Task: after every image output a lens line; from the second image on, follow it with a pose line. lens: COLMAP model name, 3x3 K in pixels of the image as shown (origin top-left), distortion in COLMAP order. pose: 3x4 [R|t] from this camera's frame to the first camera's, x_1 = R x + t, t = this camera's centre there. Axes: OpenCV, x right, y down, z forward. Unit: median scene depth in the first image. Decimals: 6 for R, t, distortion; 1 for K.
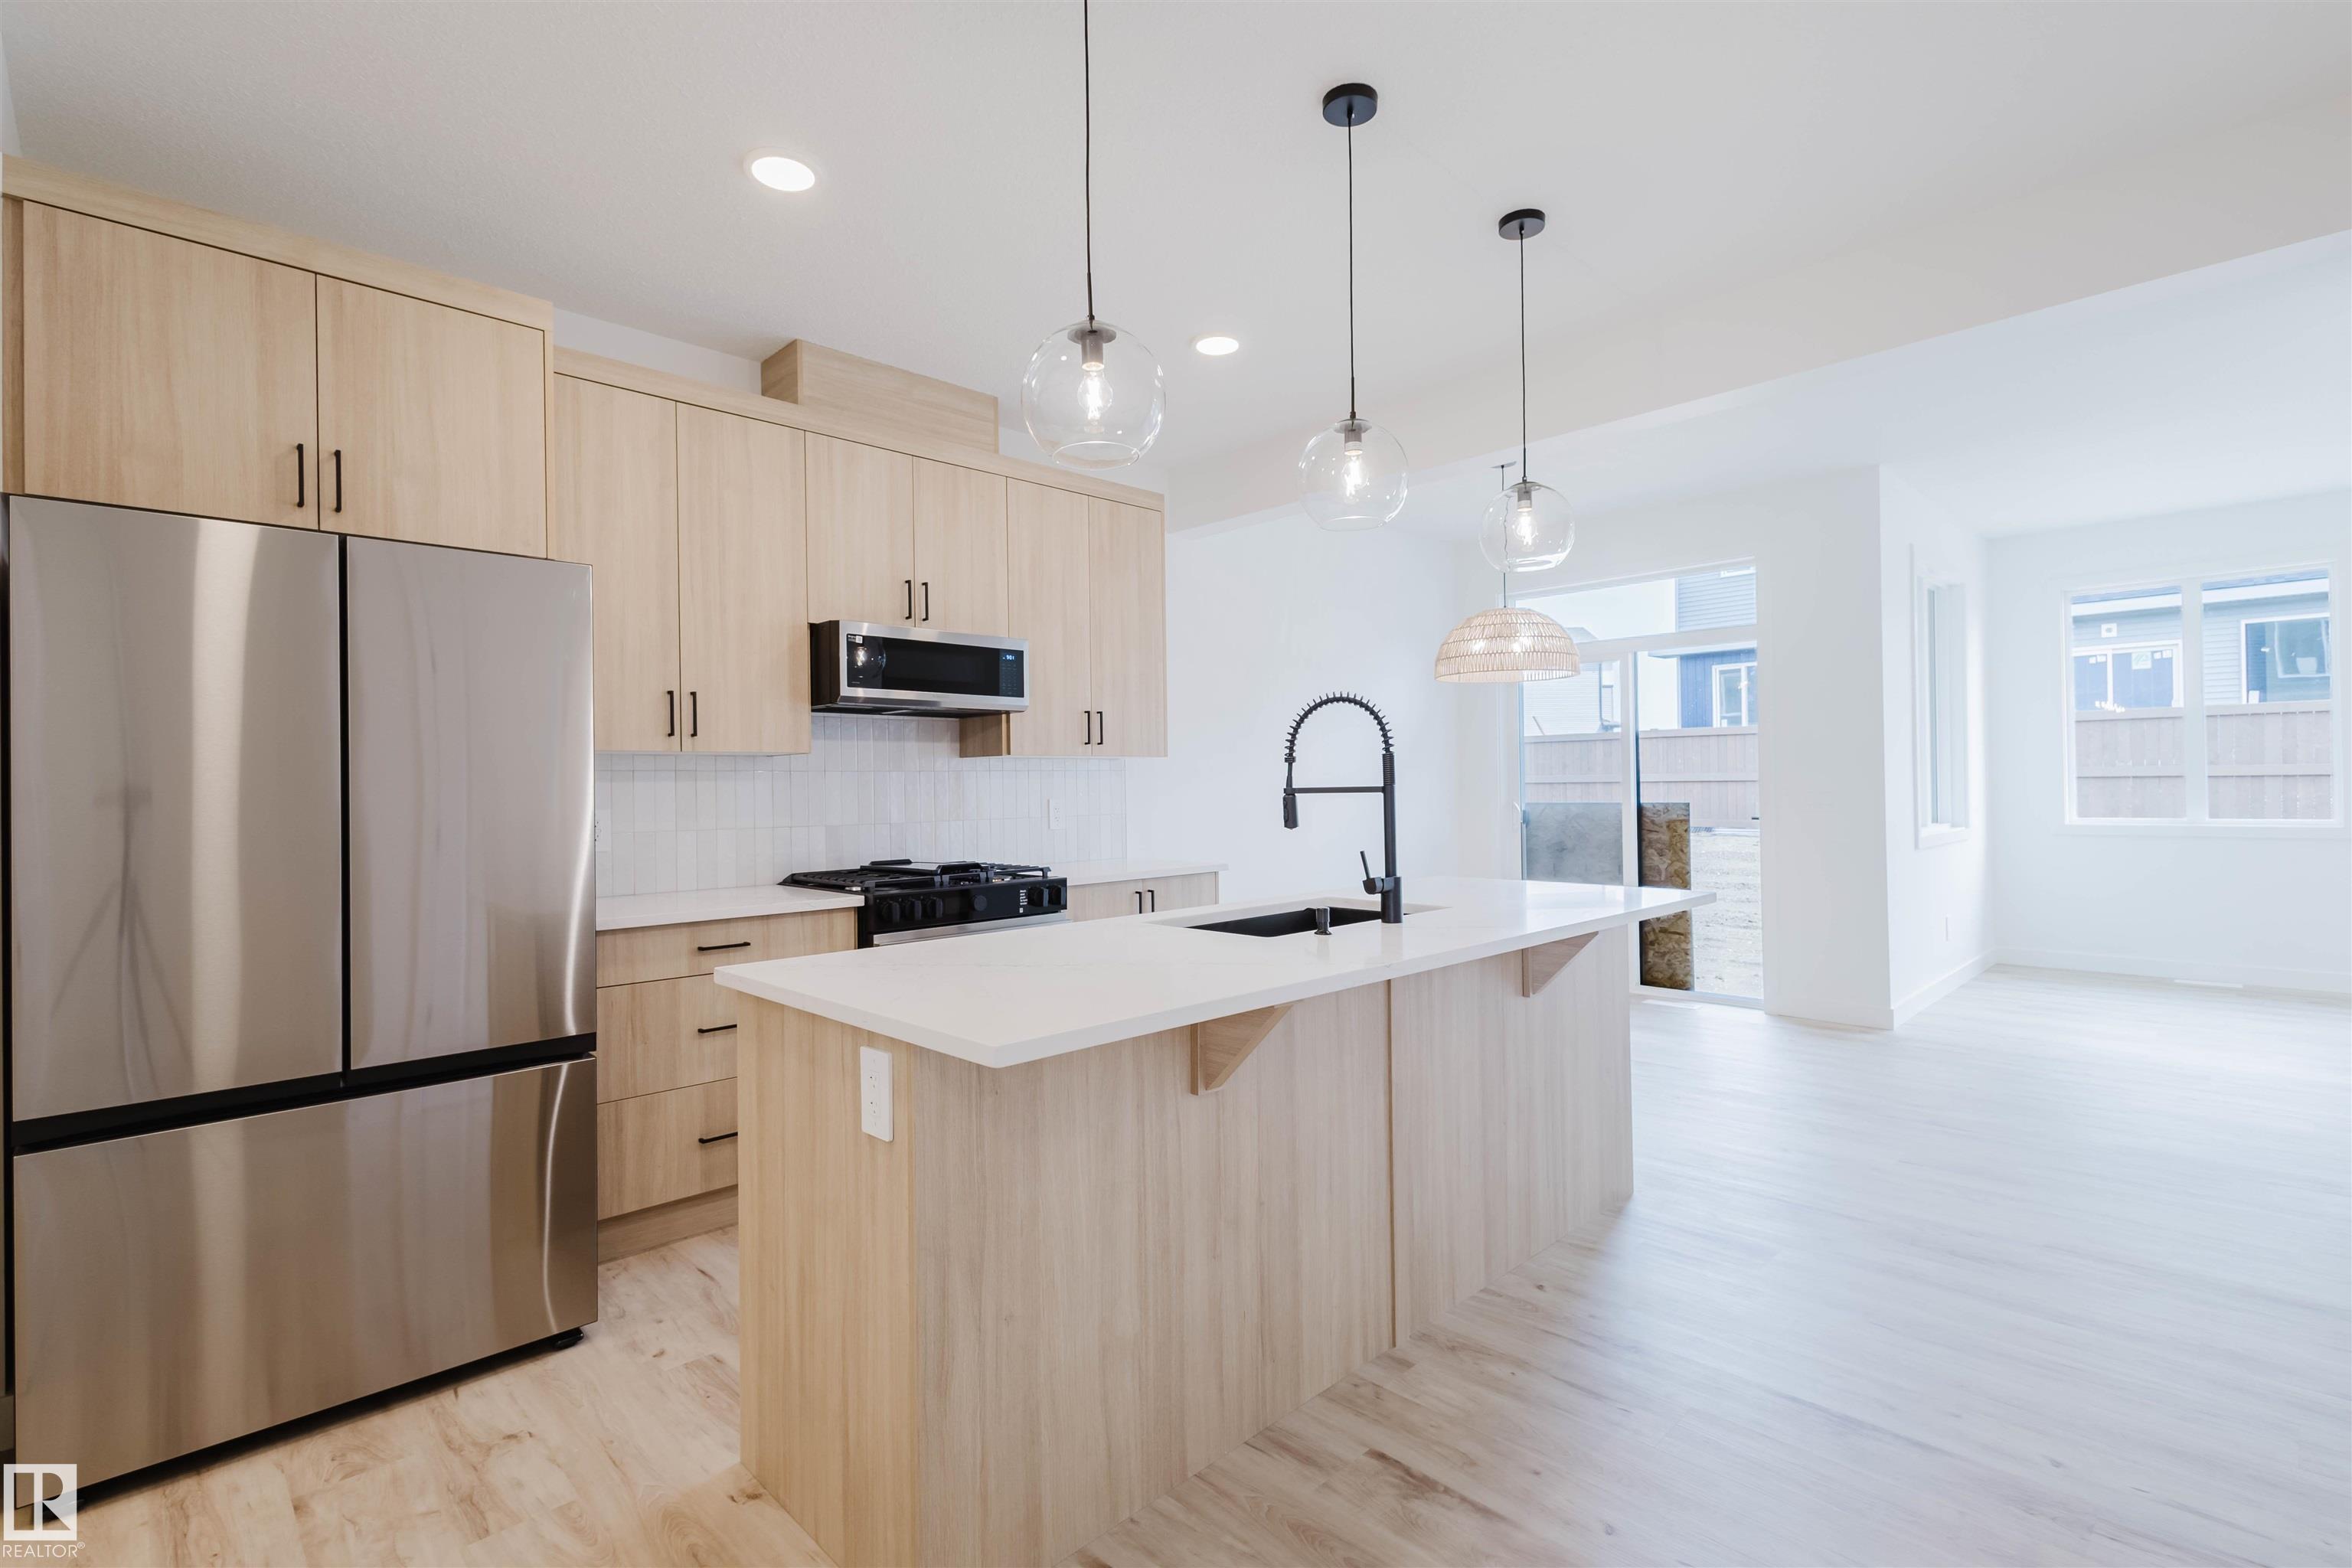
lens RADIAL K [[1081.6, 0, 1165.0], [0, 1081.6, 781.6], [0, 0, 1]] dist [0.005793, -0.002024]
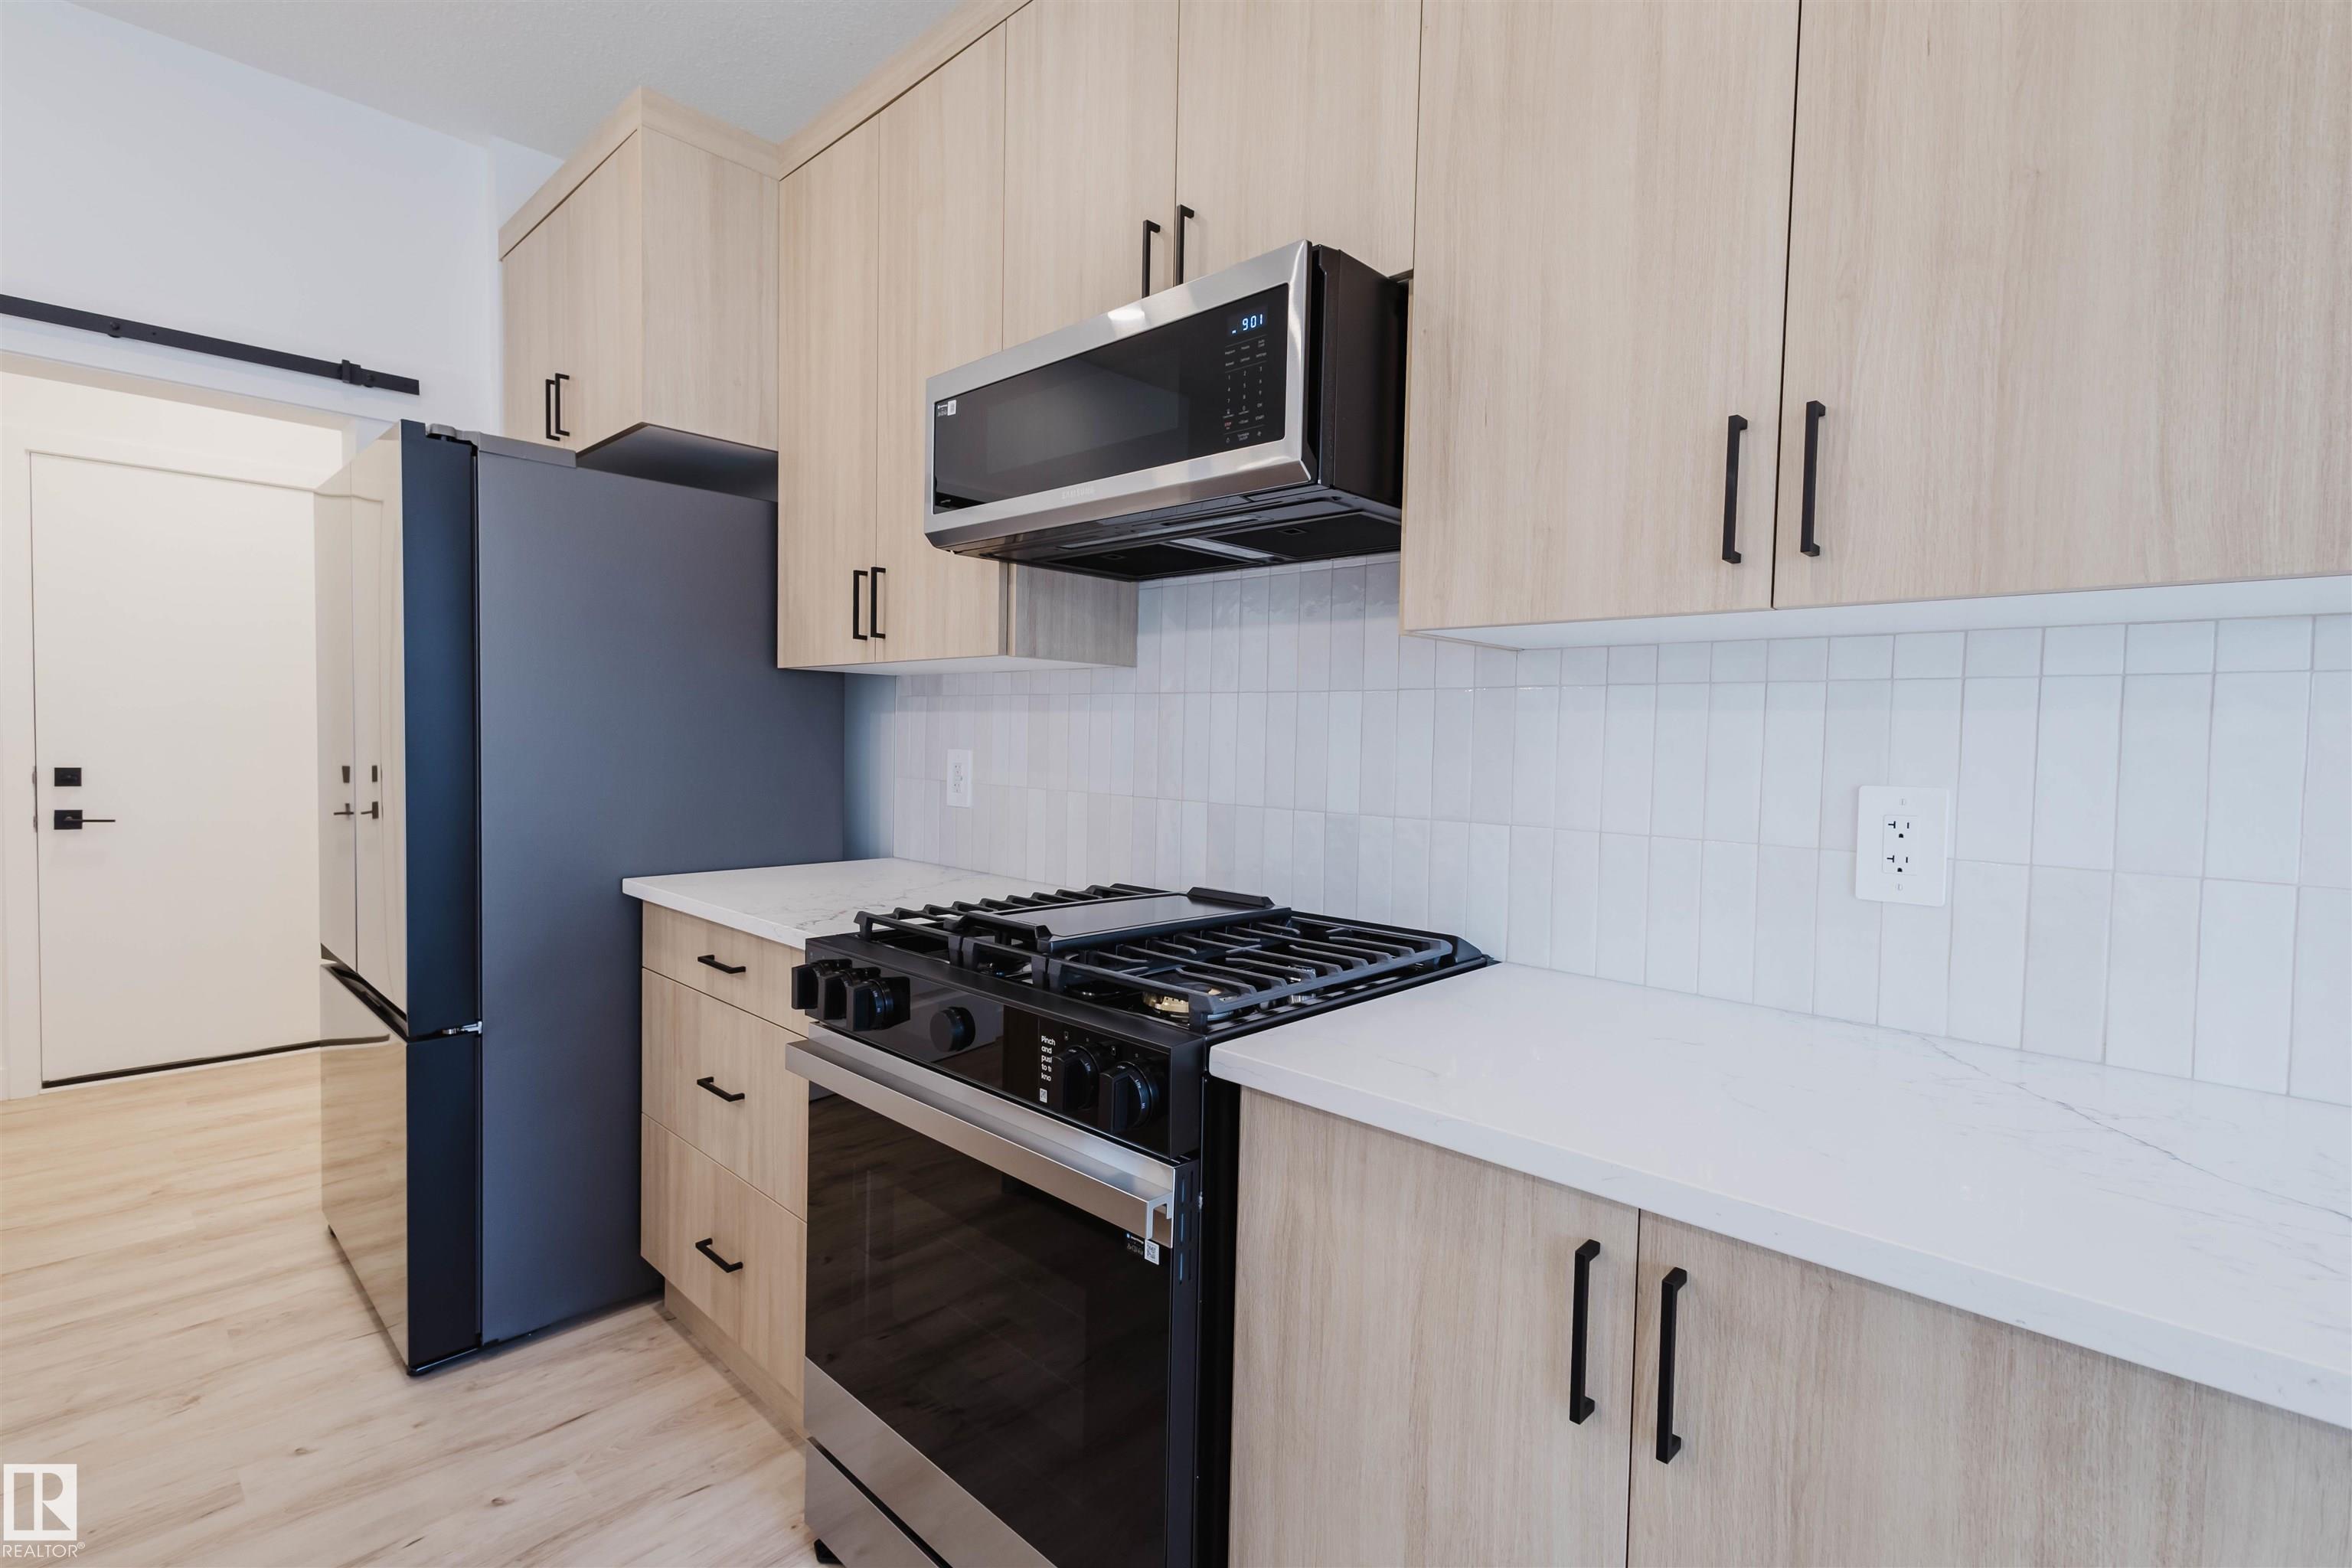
lens RADIAL K [[1081.6, 0, 1184.7], [0, 1081.6, 778.6], [0, 0, 1]] dist [0.005793, -0.002024]
pose [[0.049782, 0.054328, -0.997281, 0.229293], [-0.017746, 0.998410, 0.053504, 0.004317], [0.998602, 0.015034, 0.050667, 1.208933]]
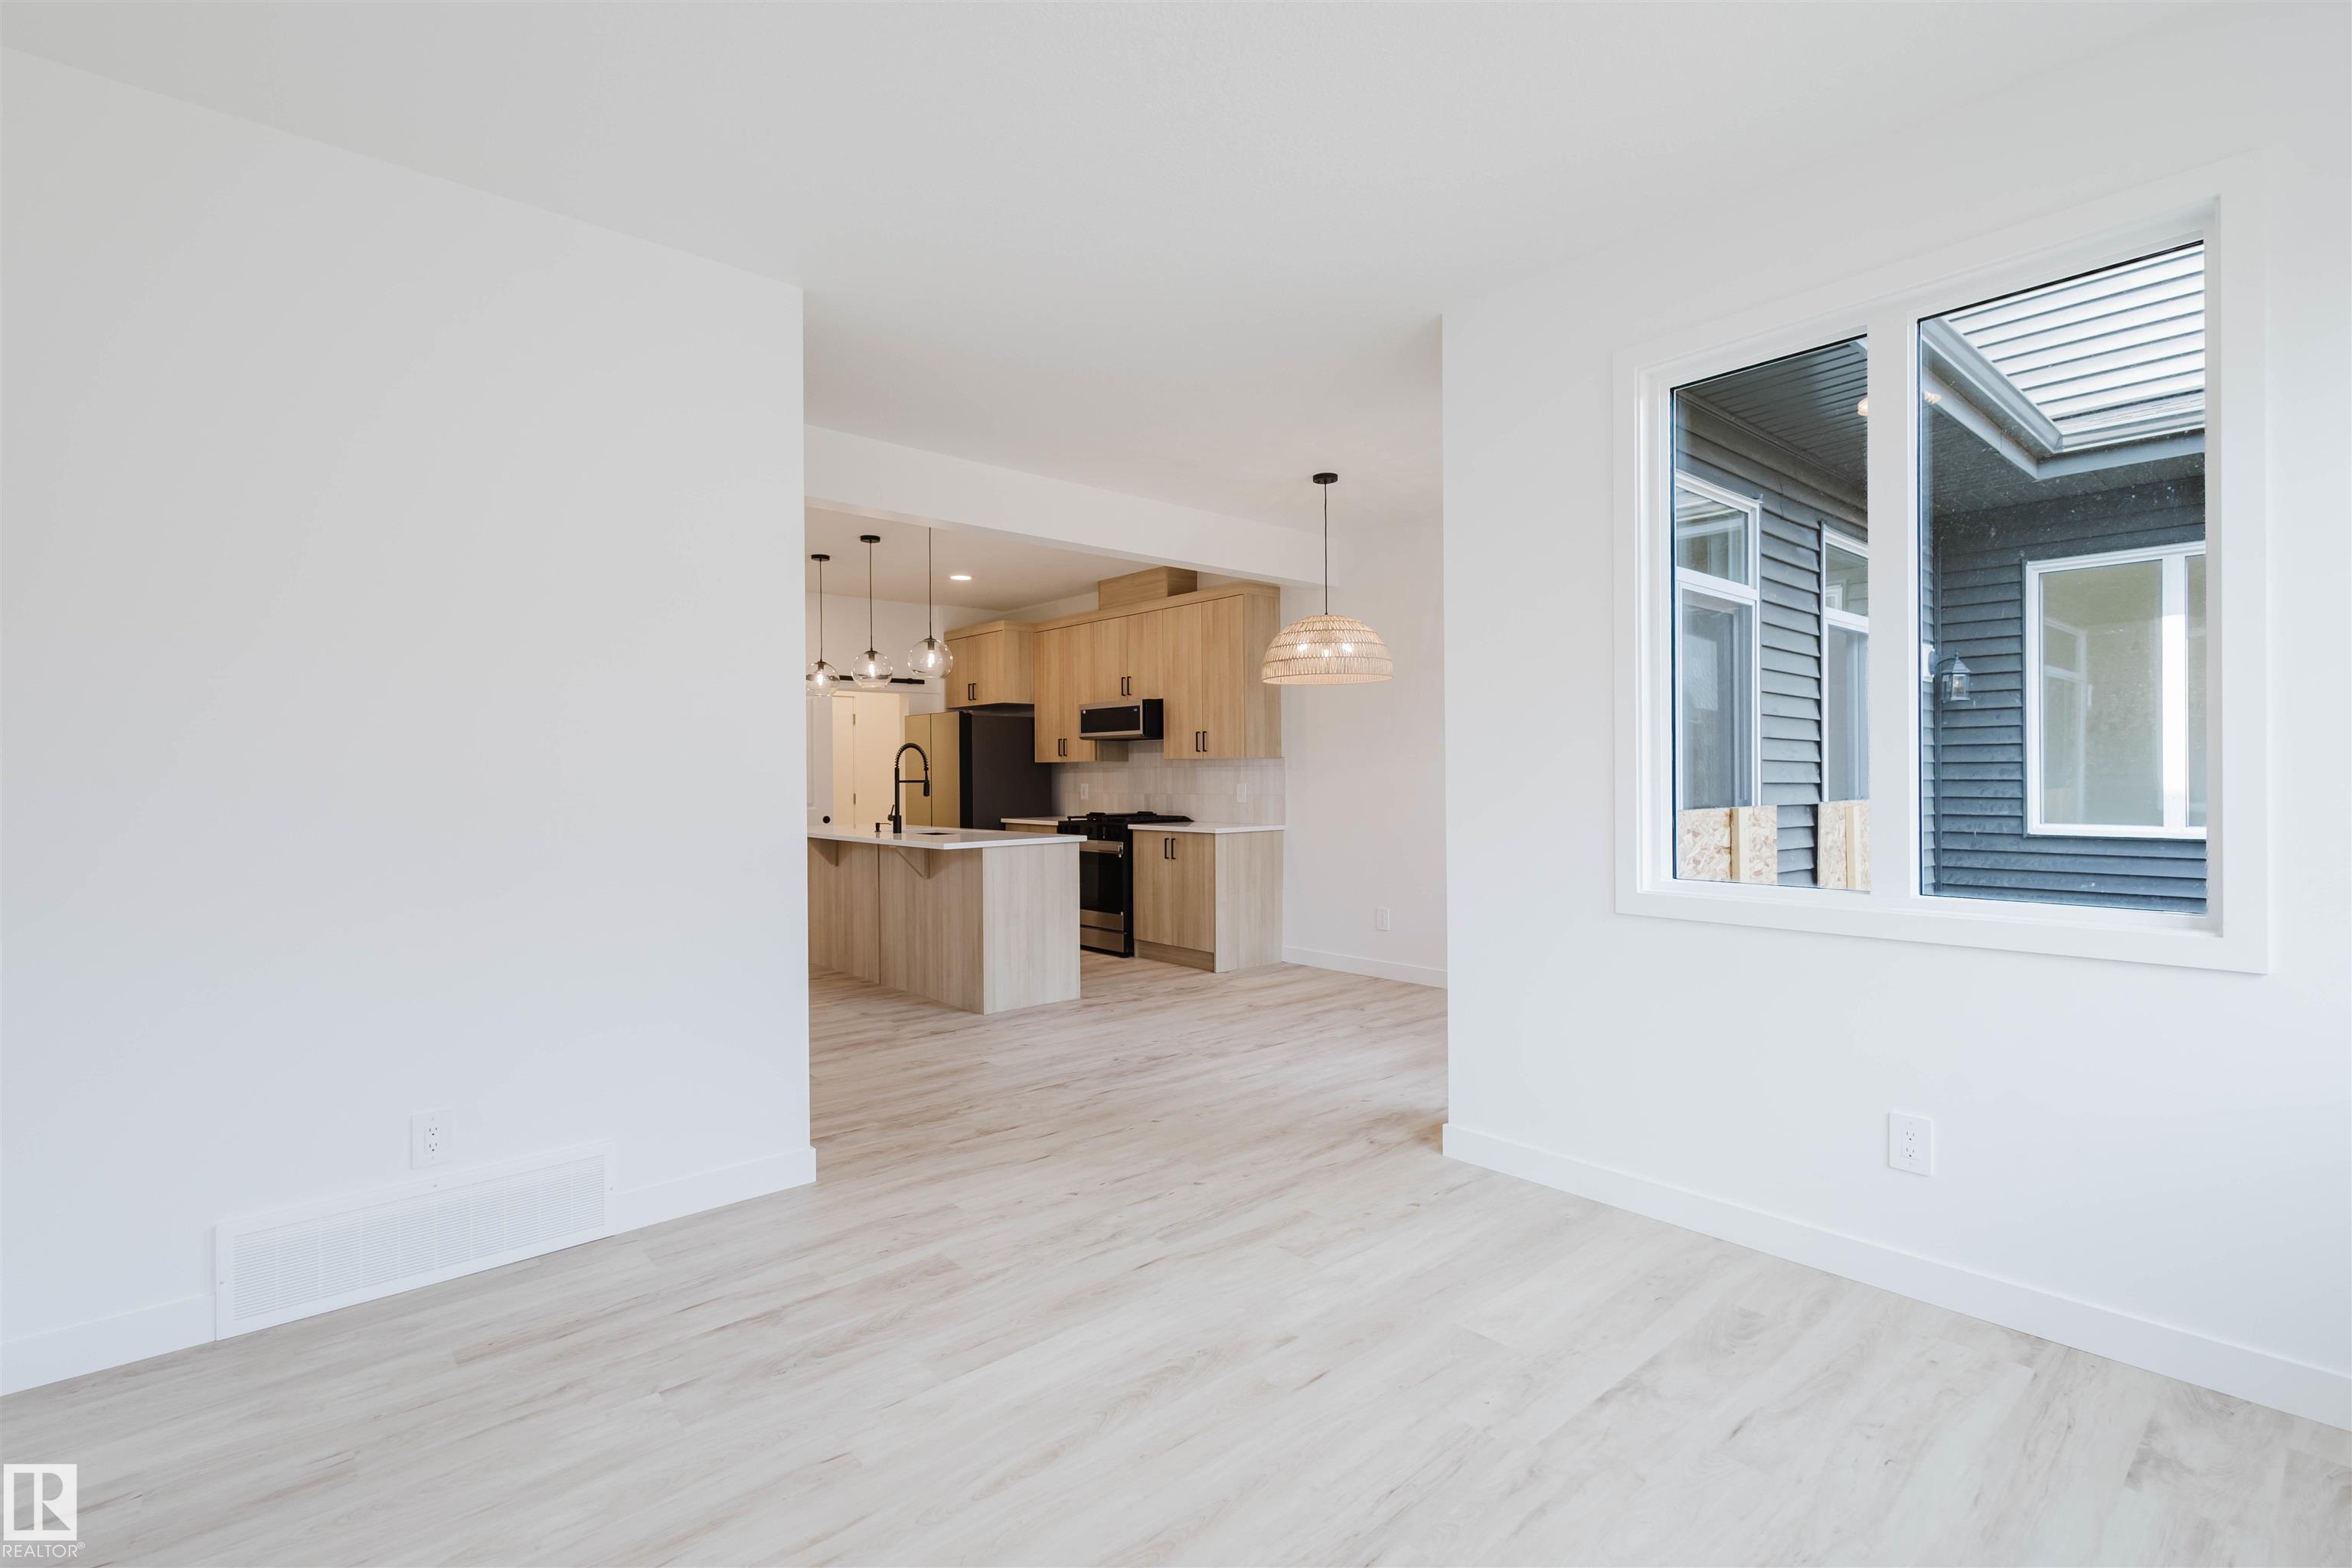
lens RADIAL K [[1081.6, 0, 1176.9], [0, 1081.6, 778.7], [0, 0, 1]] dist [0.005793, -0.002024]
pose [[-0.042205, 0.017772, -0.998951, 2.246118], [0.012274, 0.999776, 0.017269, -0.030112], [0.999034, -0.011532, -0.042414, 1.446334]]
